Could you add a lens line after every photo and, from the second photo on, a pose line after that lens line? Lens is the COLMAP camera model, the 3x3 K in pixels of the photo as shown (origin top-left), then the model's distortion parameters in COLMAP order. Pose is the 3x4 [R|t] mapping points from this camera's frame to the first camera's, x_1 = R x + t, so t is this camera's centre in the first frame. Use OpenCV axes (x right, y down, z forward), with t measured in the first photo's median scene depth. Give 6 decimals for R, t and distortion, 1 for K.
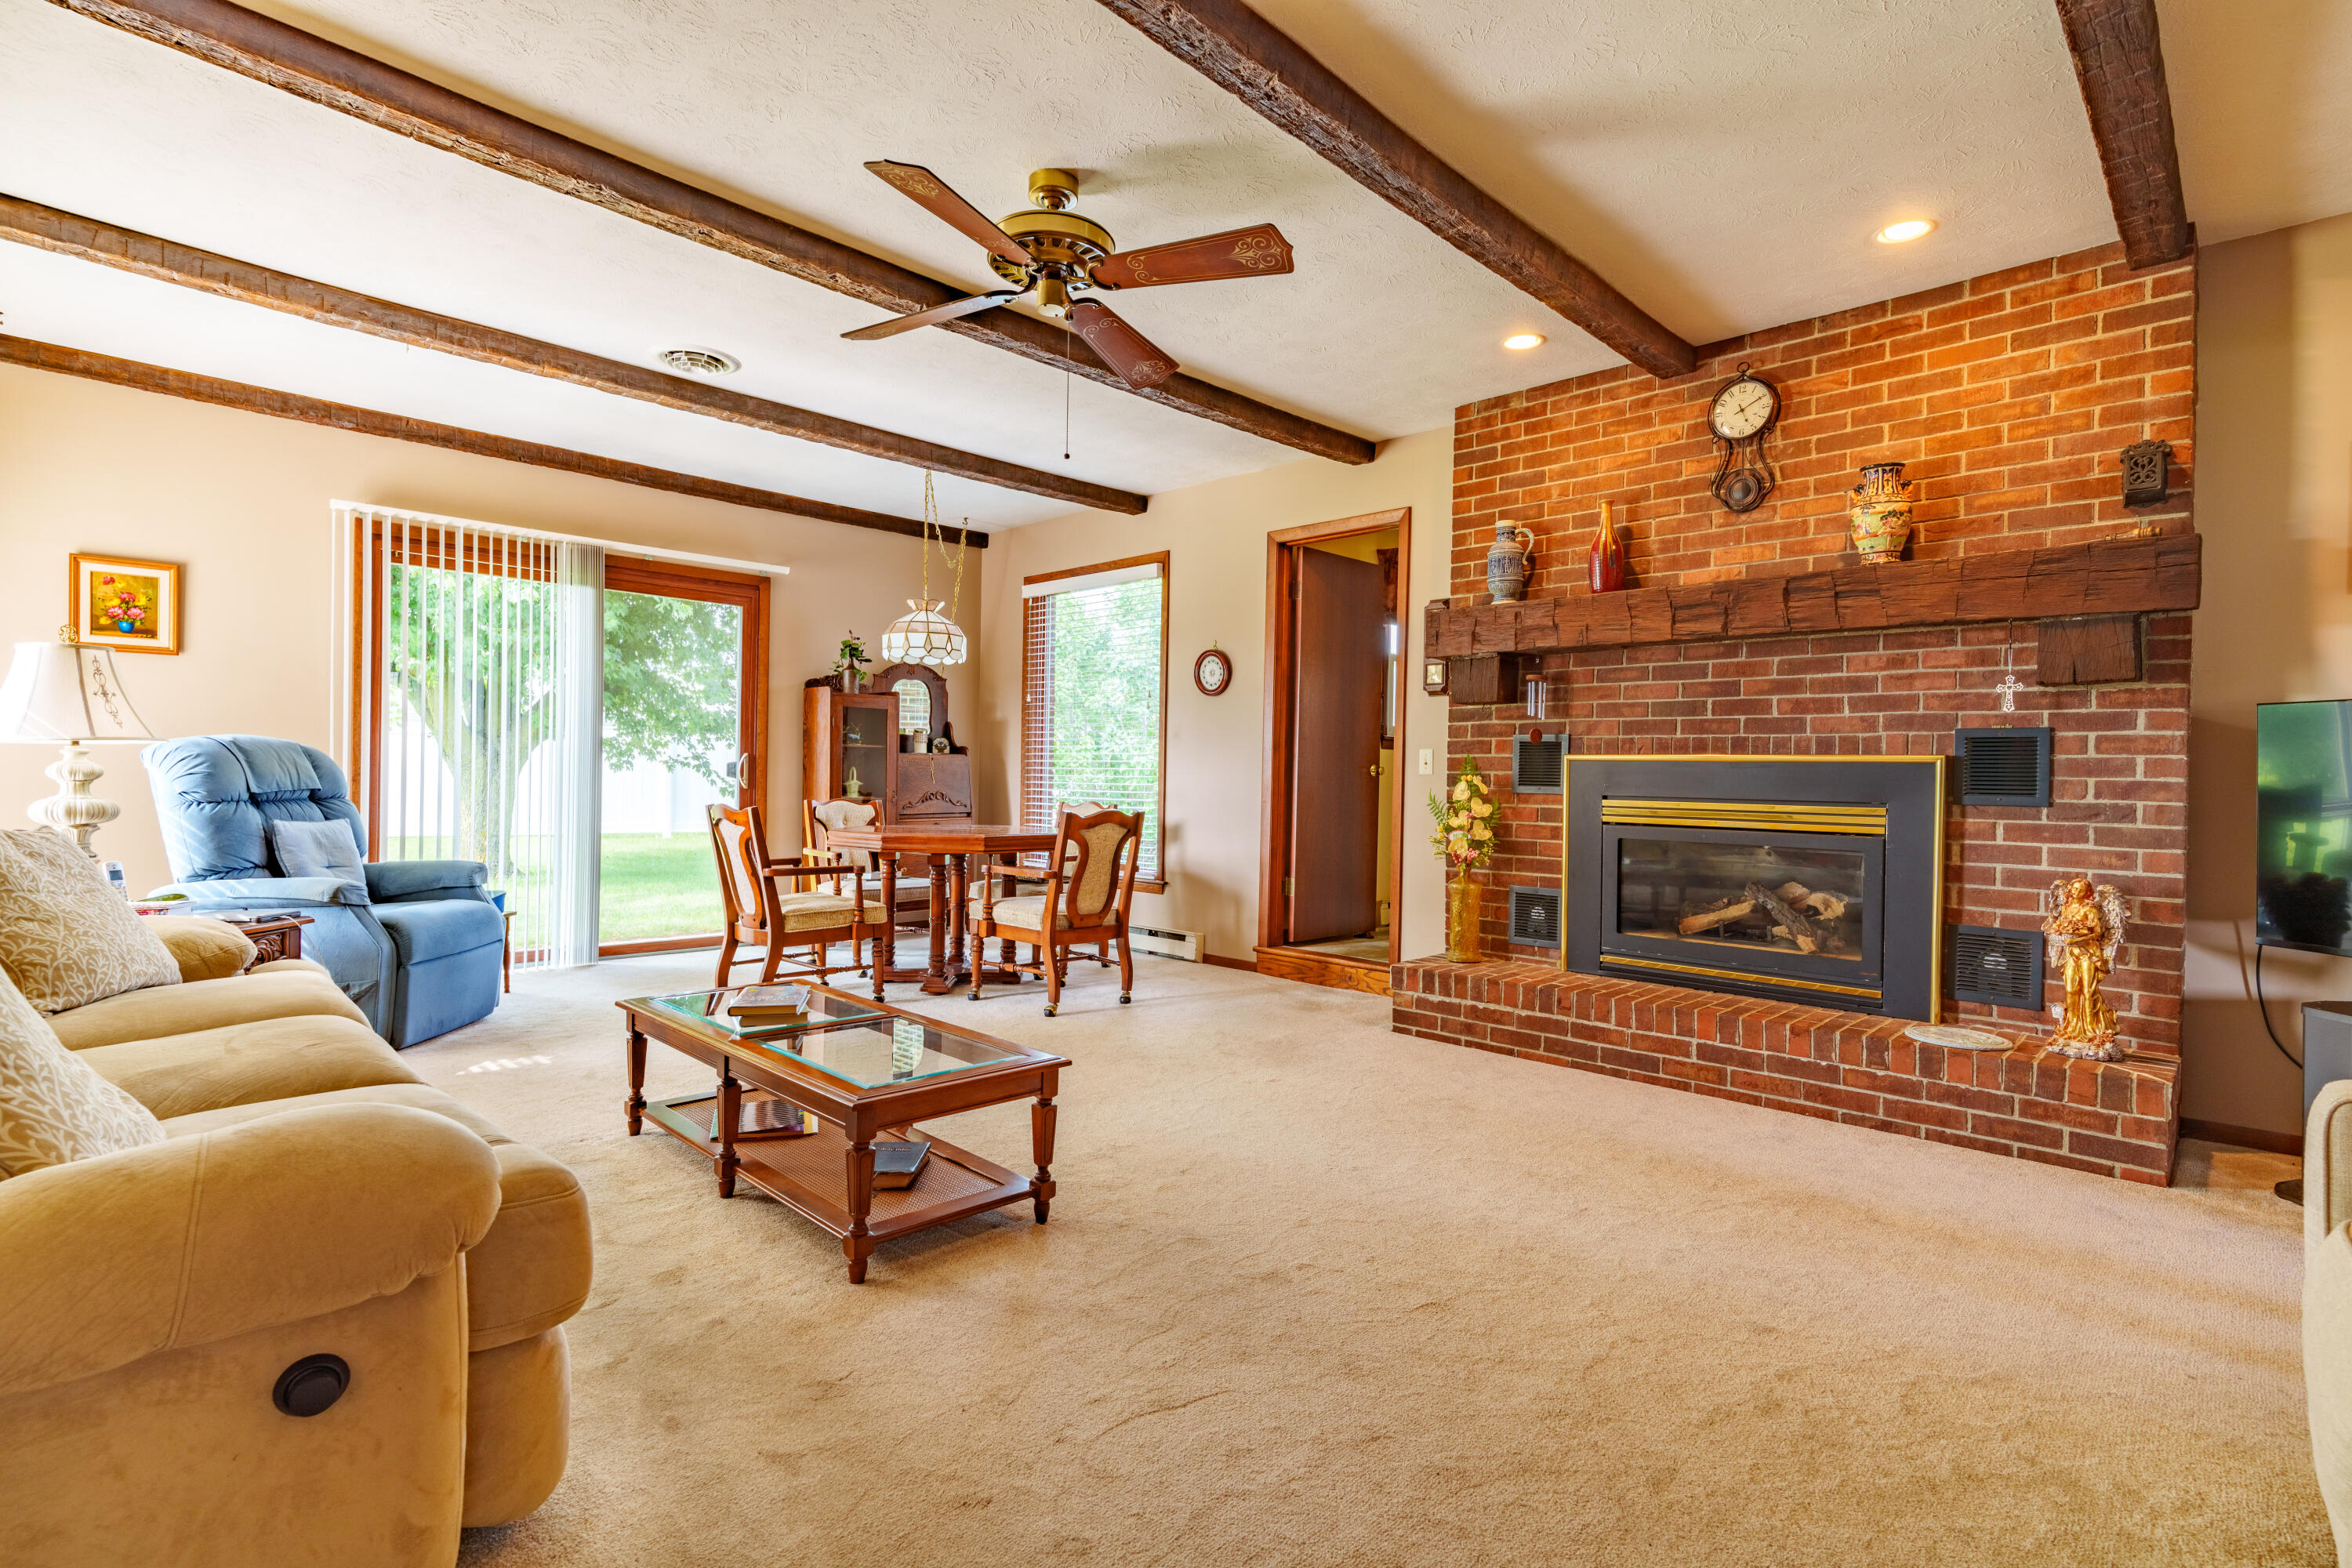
lens RADIAL K [[1113.9, 0, 1177.4], [0, 1113.9, 780.1], [0, 0, 1]] dist [0.004244, 0.000171]
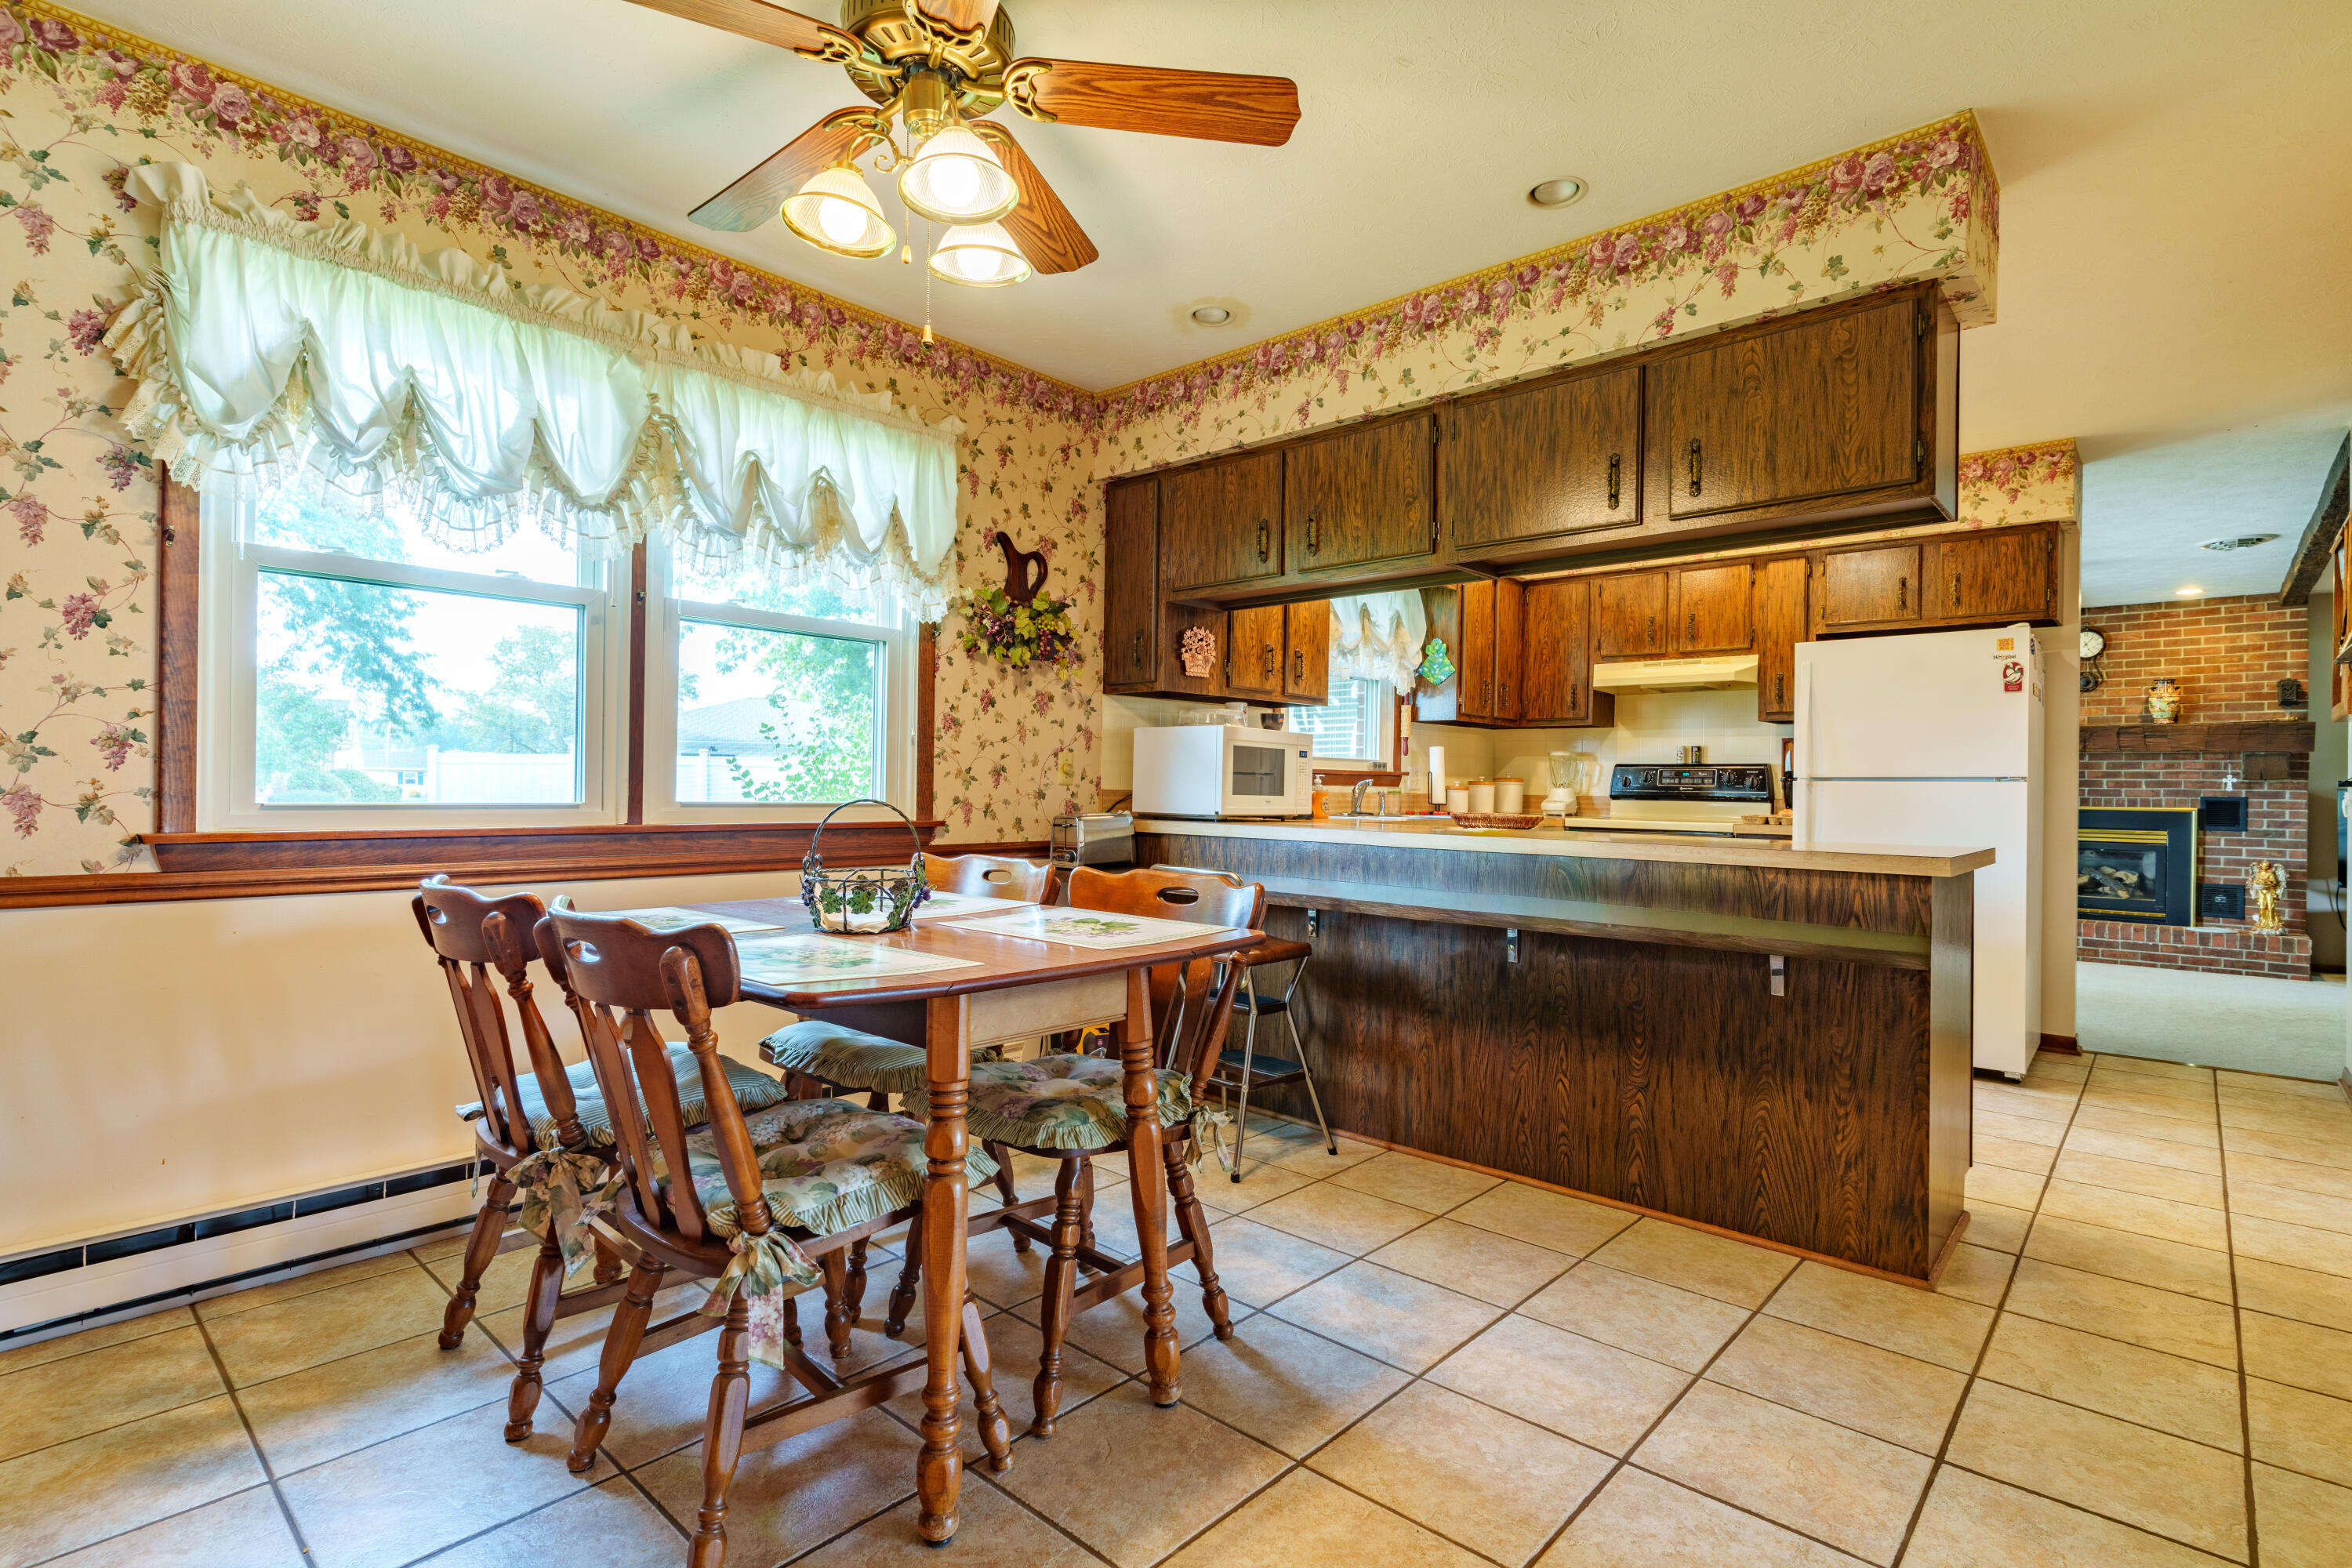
lens RADIAL K [[1113.9, 0, 1180.5], [0, 1113.9, 783.4], [0, 0, 1]] dist [0.004244, 0.000171]
pose [[0.999159, -0.003486, 0.040848, -1.512198], [0.003791, 0.999966, -0.007380, -0.066226], [-0.040821, 0.007529, 0.999138, -1.222478]]
